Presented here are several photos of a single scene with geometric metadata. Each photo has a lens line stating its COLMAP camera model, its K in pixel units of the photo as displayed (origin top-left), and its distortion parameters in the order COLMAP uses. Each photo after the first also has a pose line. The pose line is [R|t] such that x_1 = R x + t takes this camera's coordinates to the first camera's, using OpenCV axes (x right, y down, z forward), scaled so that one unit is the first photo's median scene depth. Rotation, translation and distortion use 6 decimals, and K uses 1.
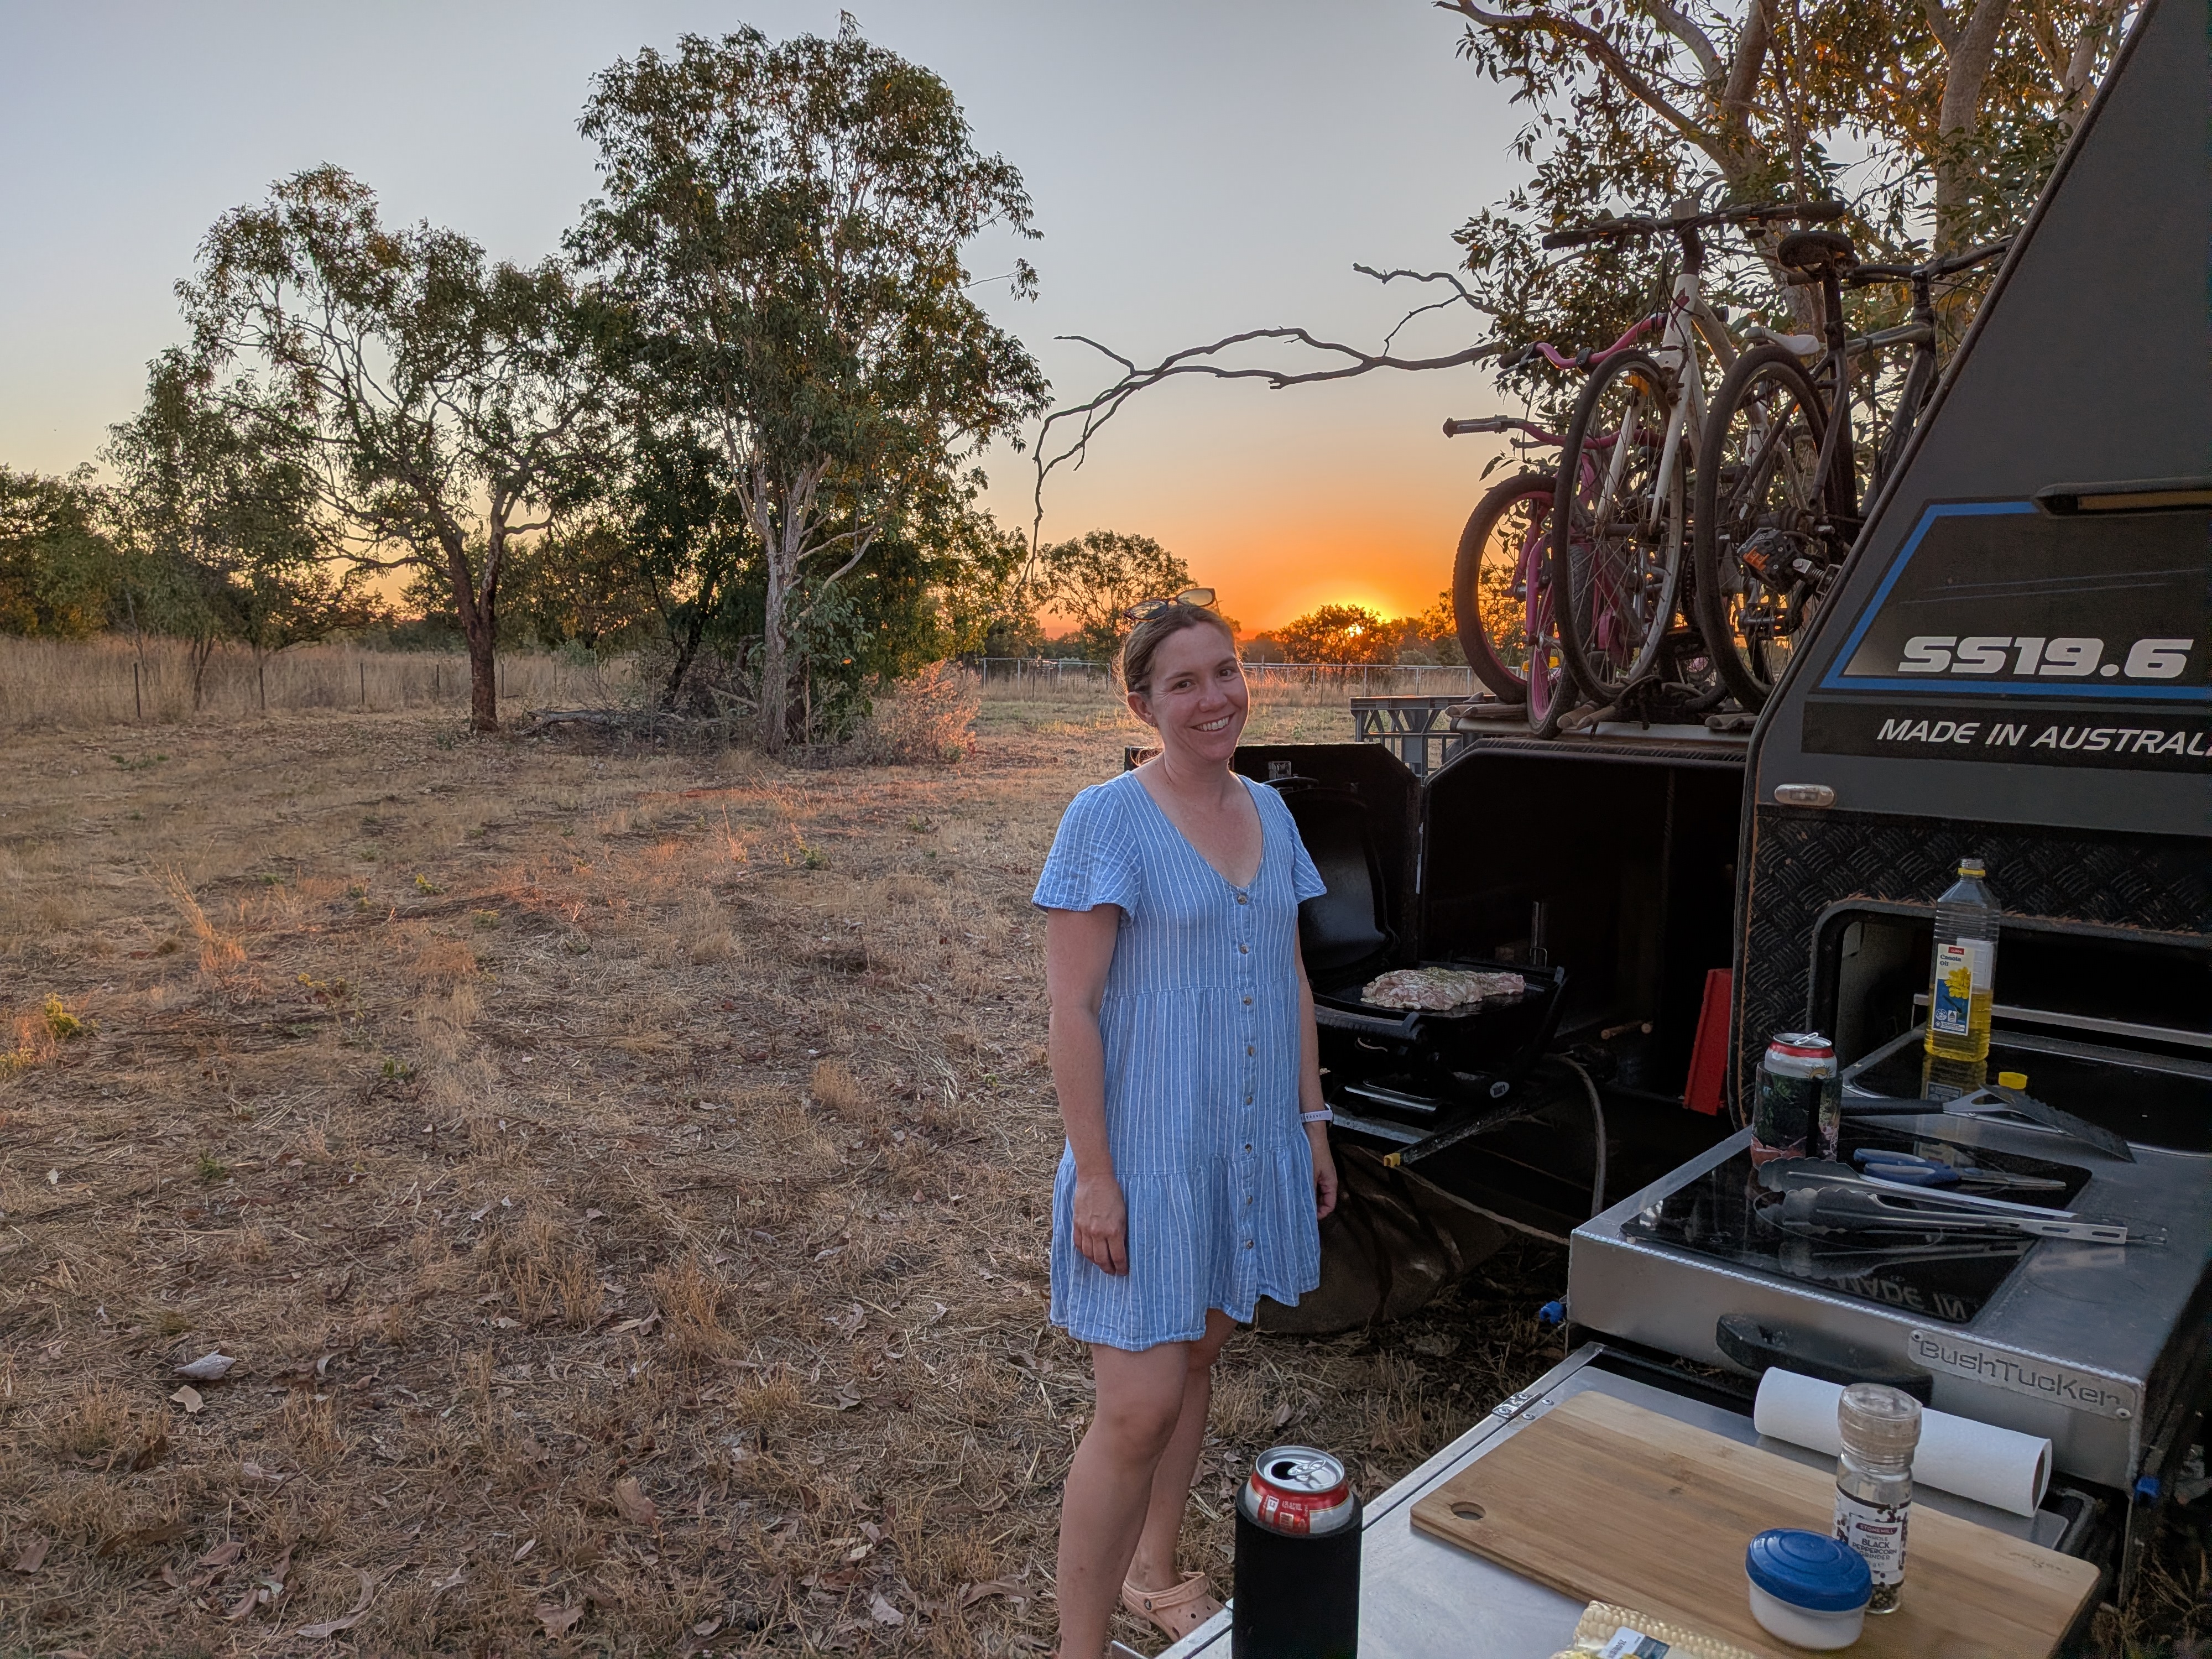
lens RADIAL K [[1583.4, 0, 1098.6], [0, 1583.4, 860.5], [0, 0, 1]] dist [0.069805, -0.128840]
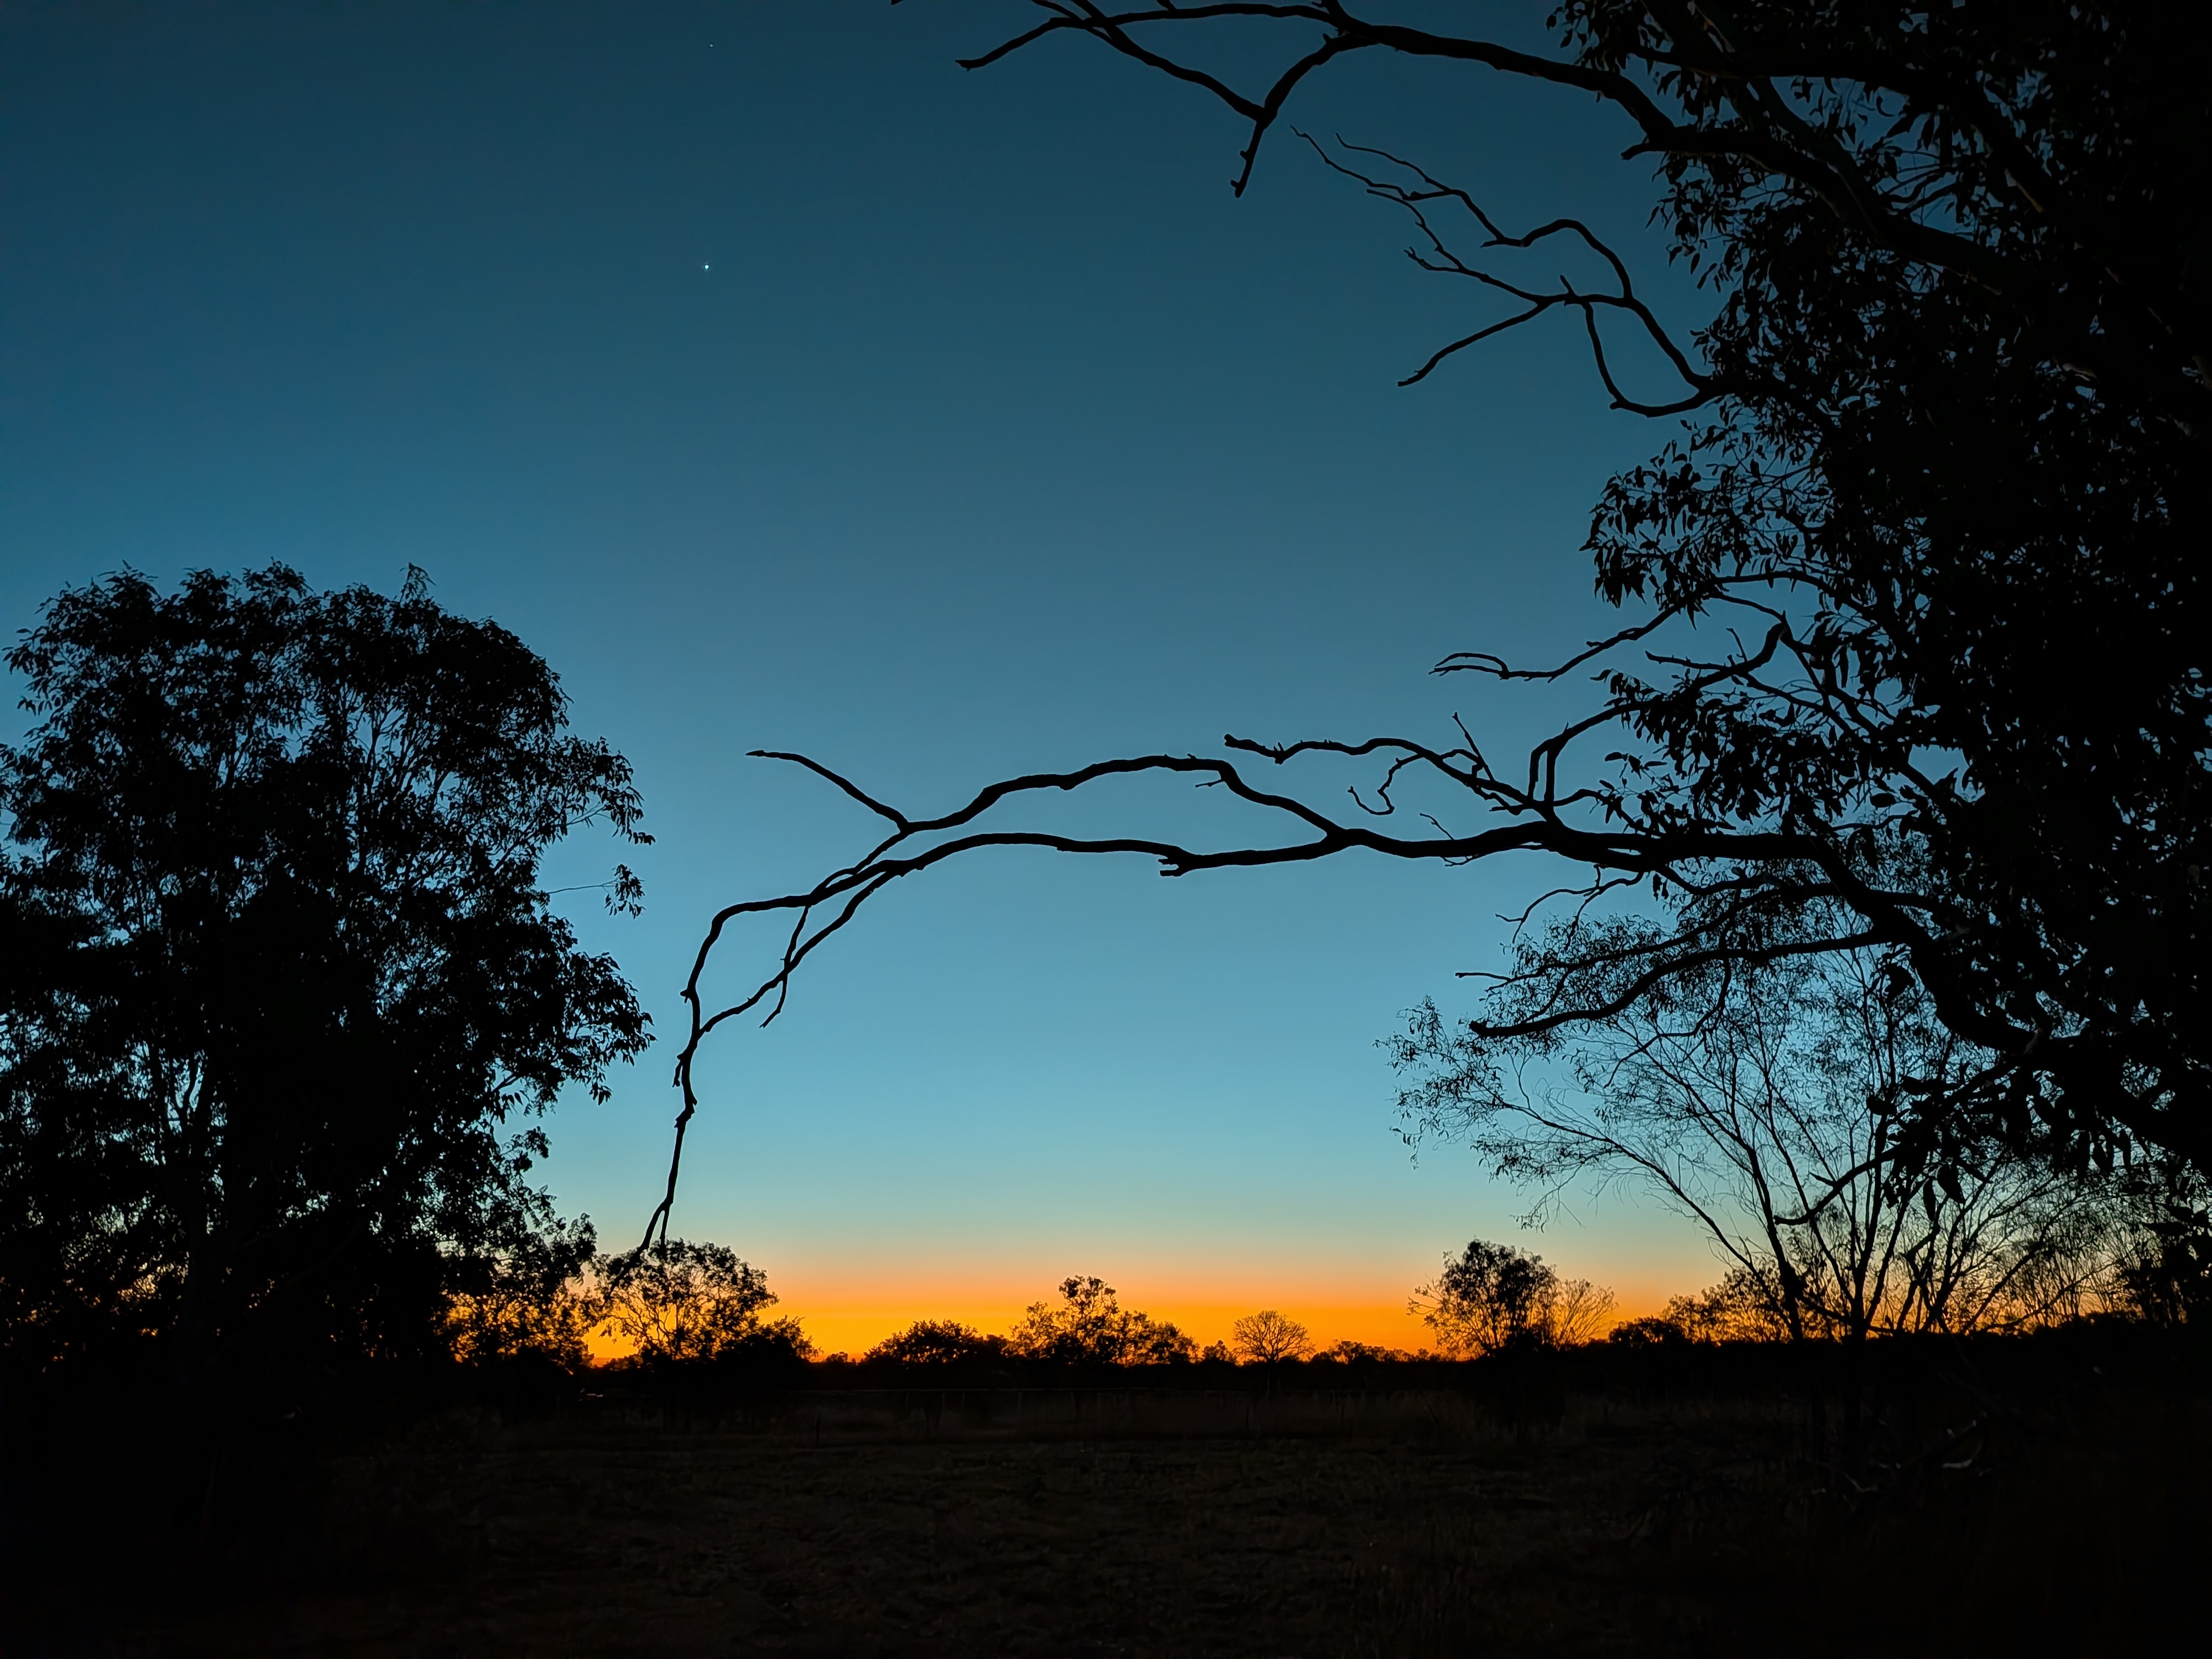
lens RADIAL K [[1583.4, 0, 1098.6], [0, 1583.4, 860.5], [0, 0, 1]] dist [0.069805, -0.128840]
pose [[0.965208, 0.059092, 0.254719, -0.020307], [0.055603, 0.905469, -0.420754, -0.035234], [-0.255503, 0.420278, 0.870680, 0.239027]]
